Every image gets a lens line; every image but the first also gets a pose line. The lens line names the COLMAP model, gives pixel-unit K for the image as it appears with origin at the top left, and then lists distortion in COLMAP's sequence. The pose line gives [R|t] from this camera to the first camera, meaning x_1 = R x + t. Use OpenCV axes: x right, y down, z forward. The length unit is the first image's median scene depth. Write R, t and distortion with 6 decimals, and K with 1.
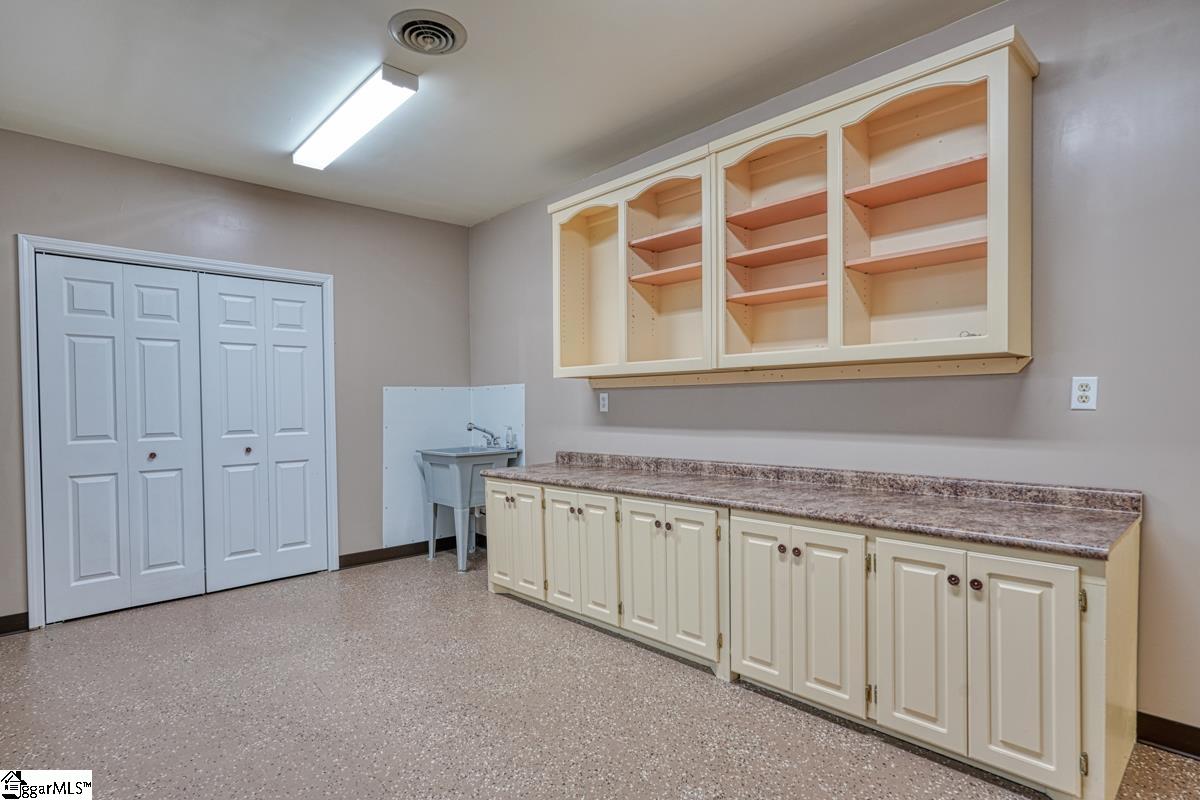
lens RADIAL K [[618.6, 0, 599.5], [0, 618.6, 397.1], [0, 0, 1]] dist [0.000786, 0.000589]
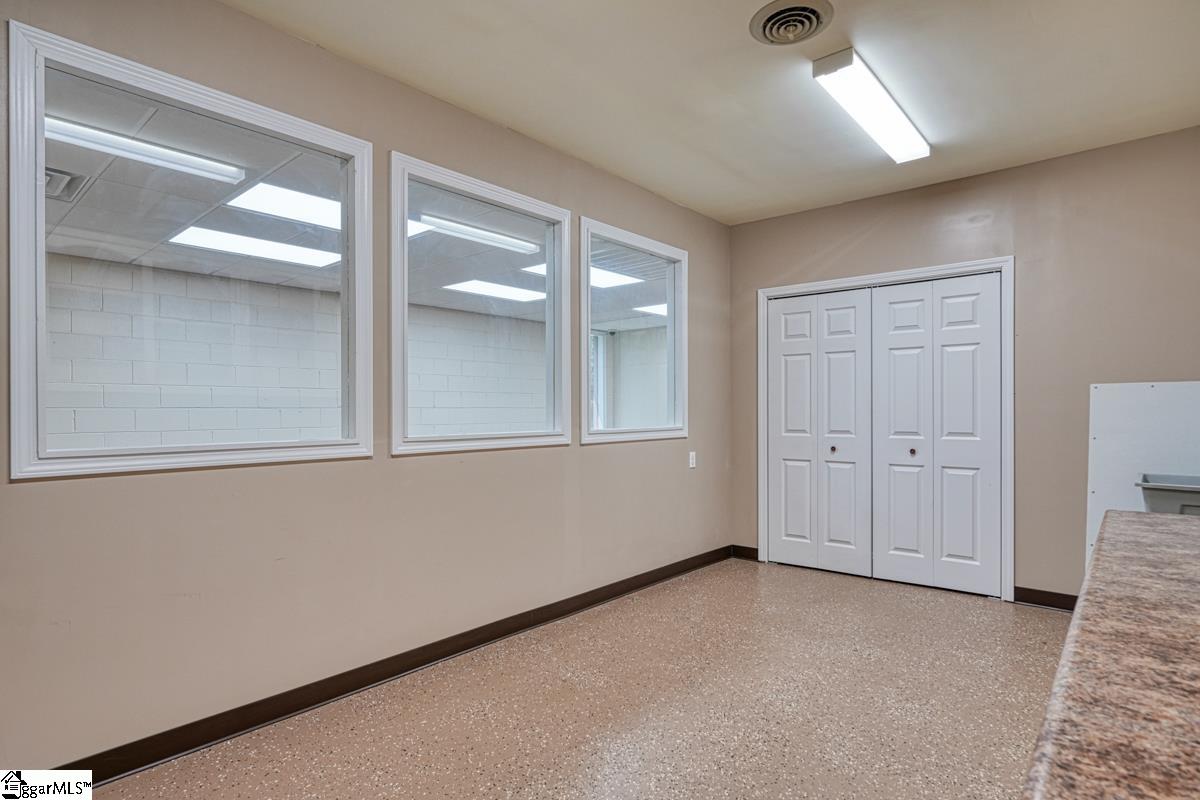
lens RADIAL K [[627.5, 0, 600.0], [0, 627.5, 400.0], [0, 0, 1]] dist [-0.002176, -0.000058]
pose [[0.112077, -0.003947, -0.993692, 0.429129], [0.010344, 0.999943, -0.002805, -0.001865], [0.993646, -0.009964, 0.112111, 0.399950]]
